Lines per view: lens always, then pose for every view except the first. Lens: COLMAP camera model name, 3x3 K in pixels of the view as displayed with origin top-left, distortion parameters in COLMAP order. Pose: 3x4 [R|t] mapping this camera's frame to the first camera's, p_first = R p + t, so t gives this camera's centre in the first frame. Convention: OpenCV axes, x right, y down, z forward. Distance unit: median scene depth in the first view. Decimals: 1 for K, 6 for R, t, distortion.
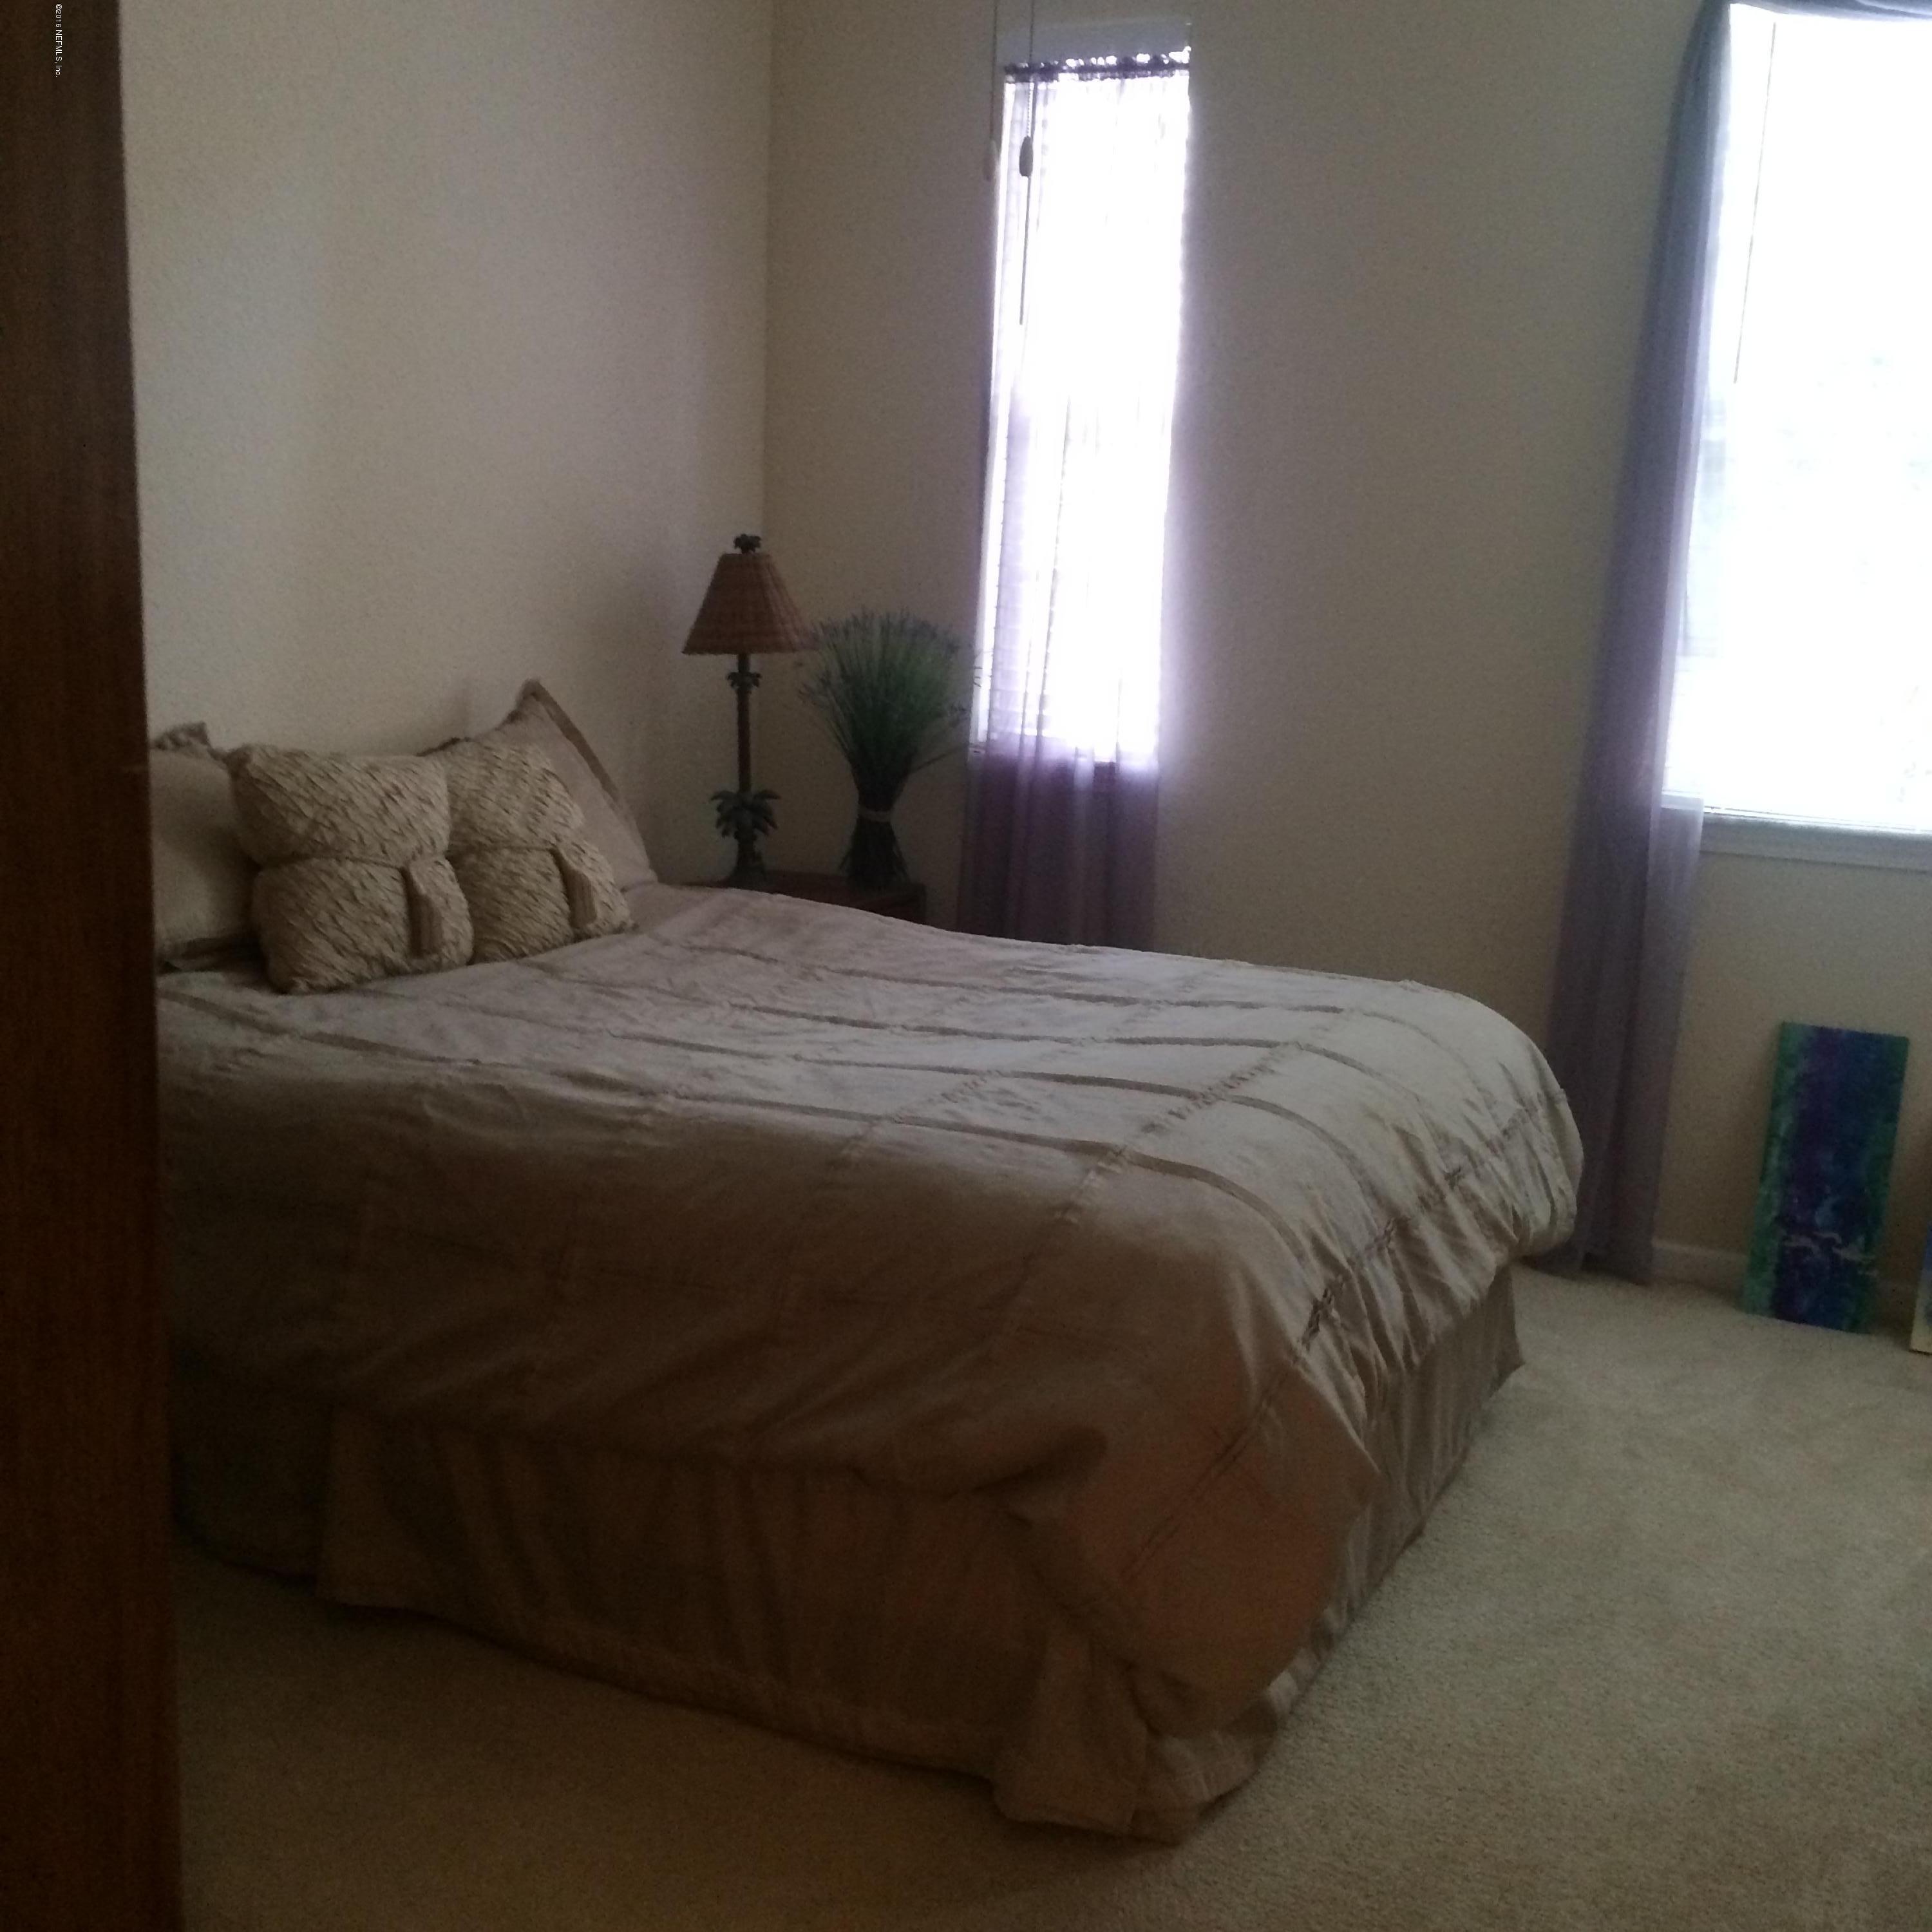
lens RADIAL K [[2181.6, 0, 963.1], [0, 2181.6, 965.5], [0, 0, 1]] dist [0.046104, 0.000000]
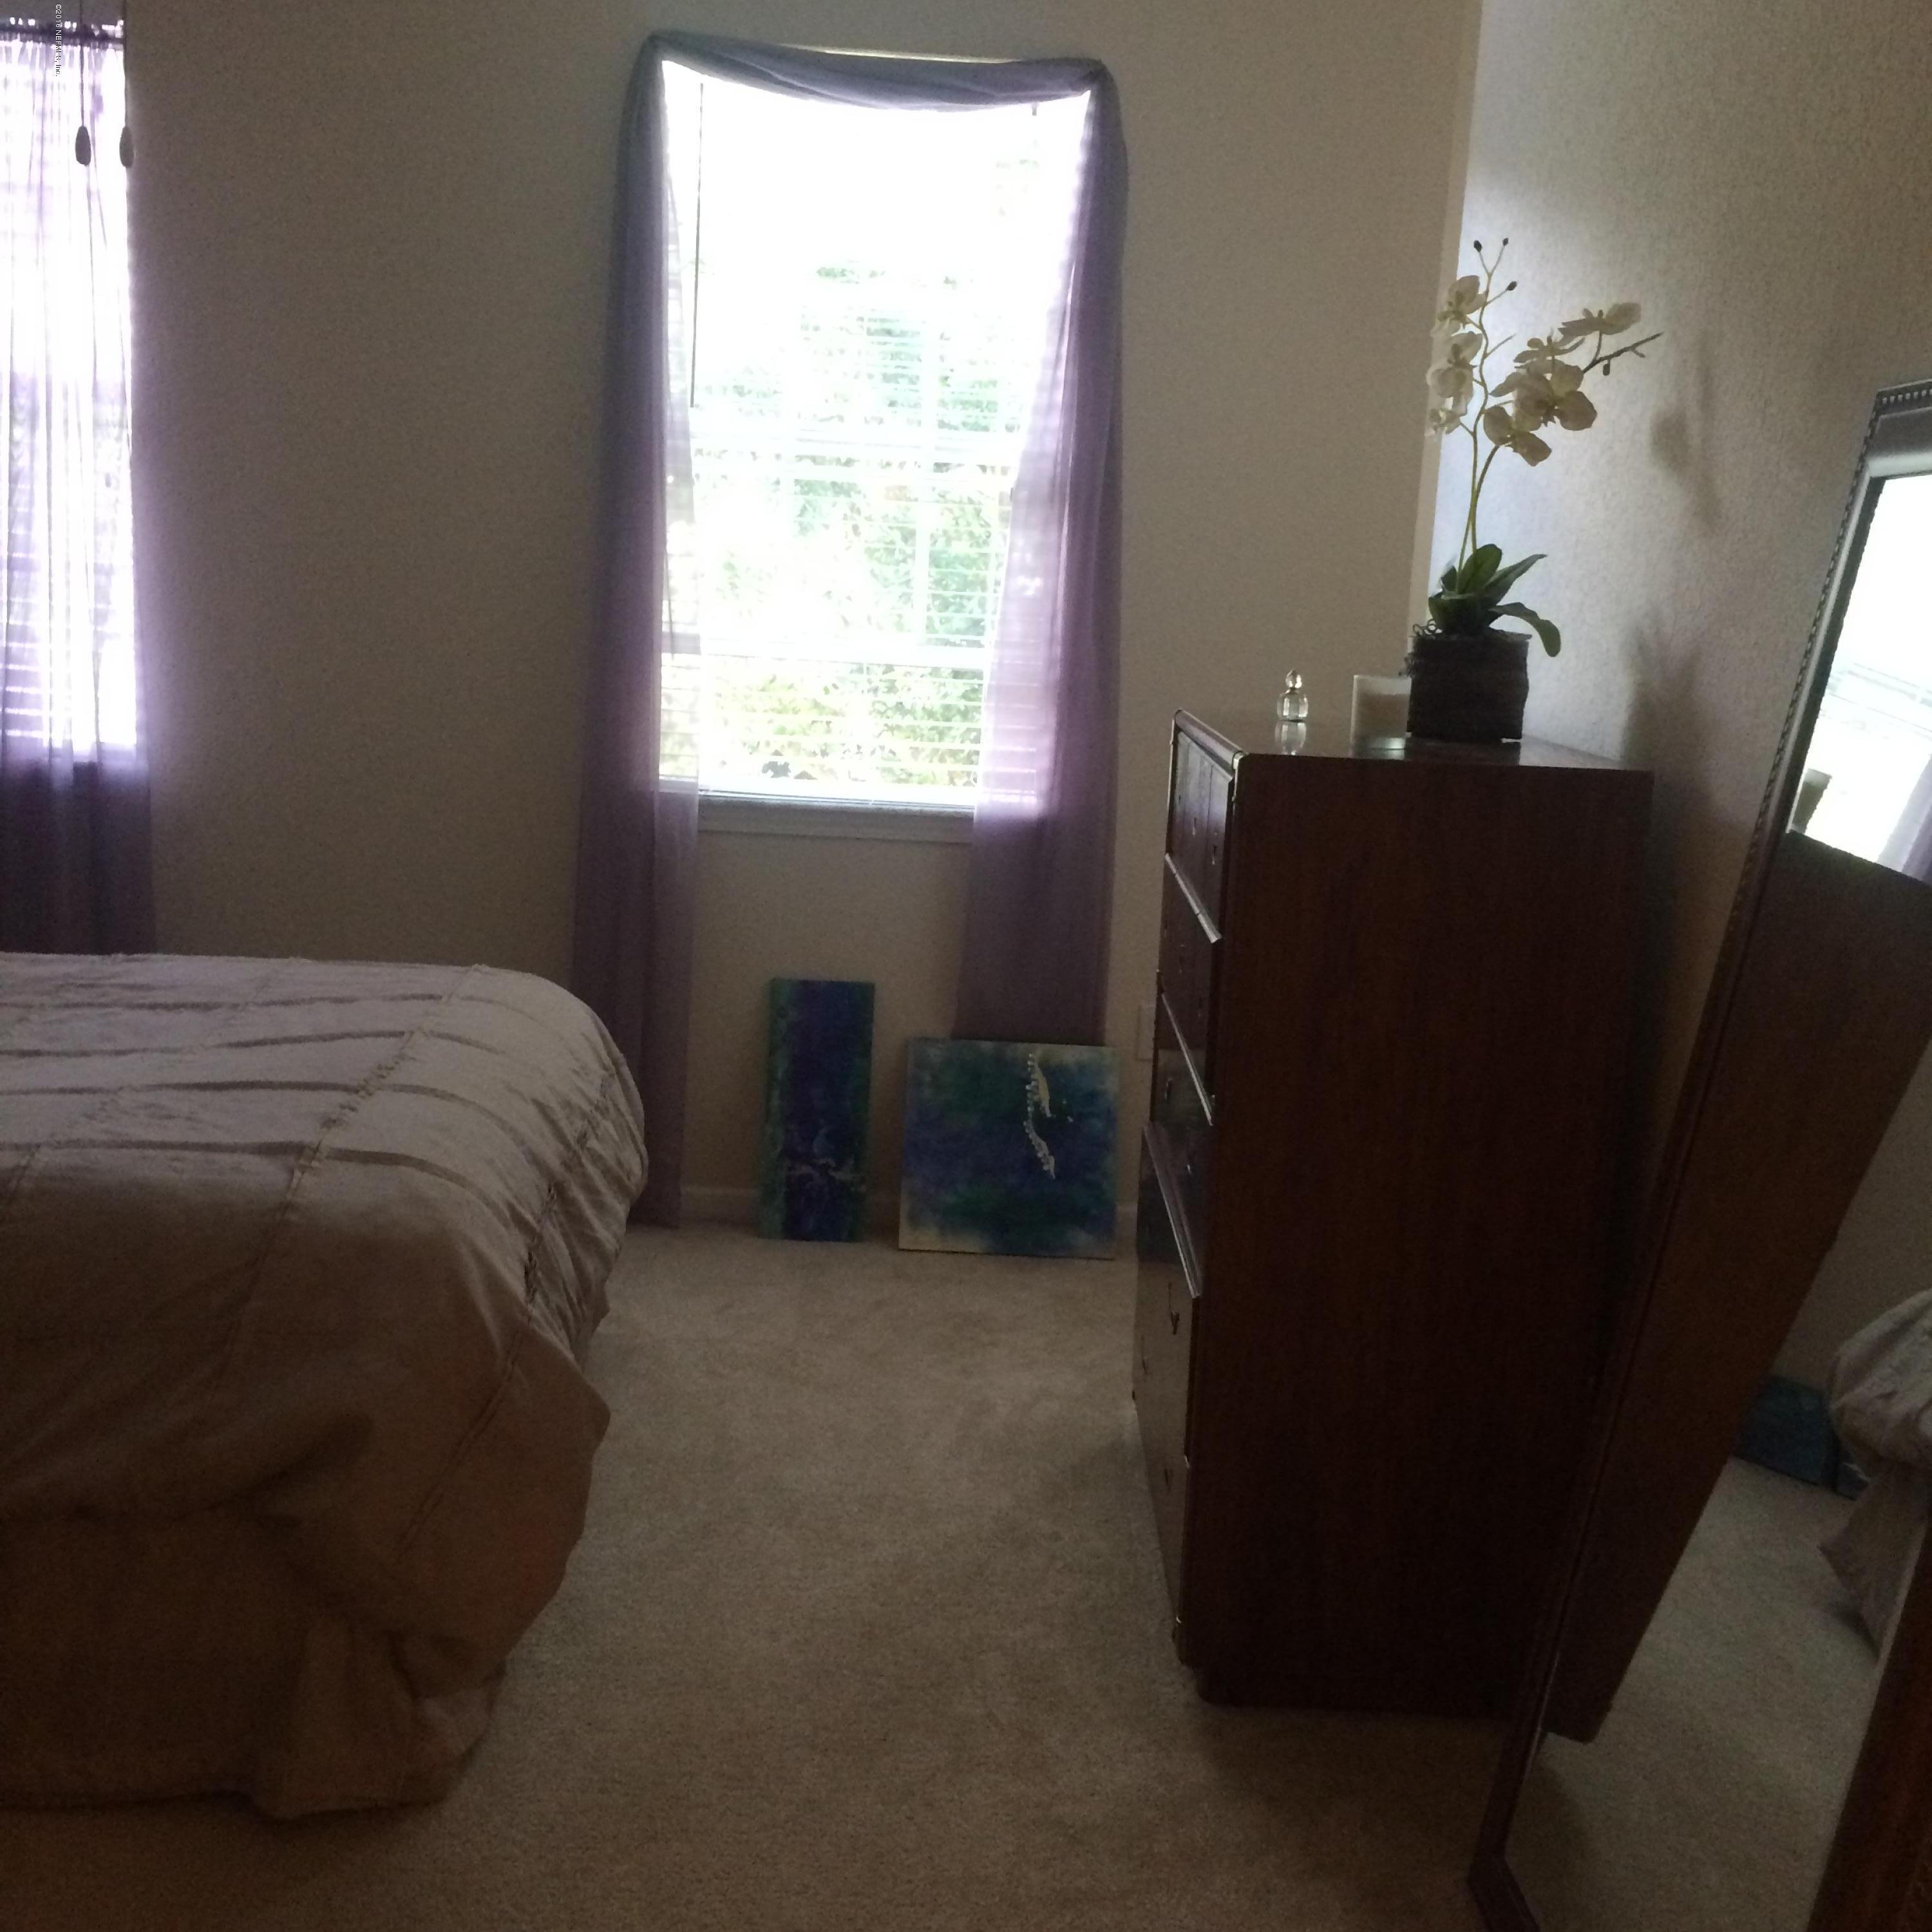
lens RADIAL K [[2156.7, 0, 974.8], [0, 2156.7, 965.0], [0, 0, 1]] dist [0.037264, 0.000000]
pose [[0.865996, -0.075424, 0.494331, -0.129680], [0.072469, 0.997053, 0.025173, -0.002165], [-0.494772, 0.014024, 0.868909, -0.021277]]
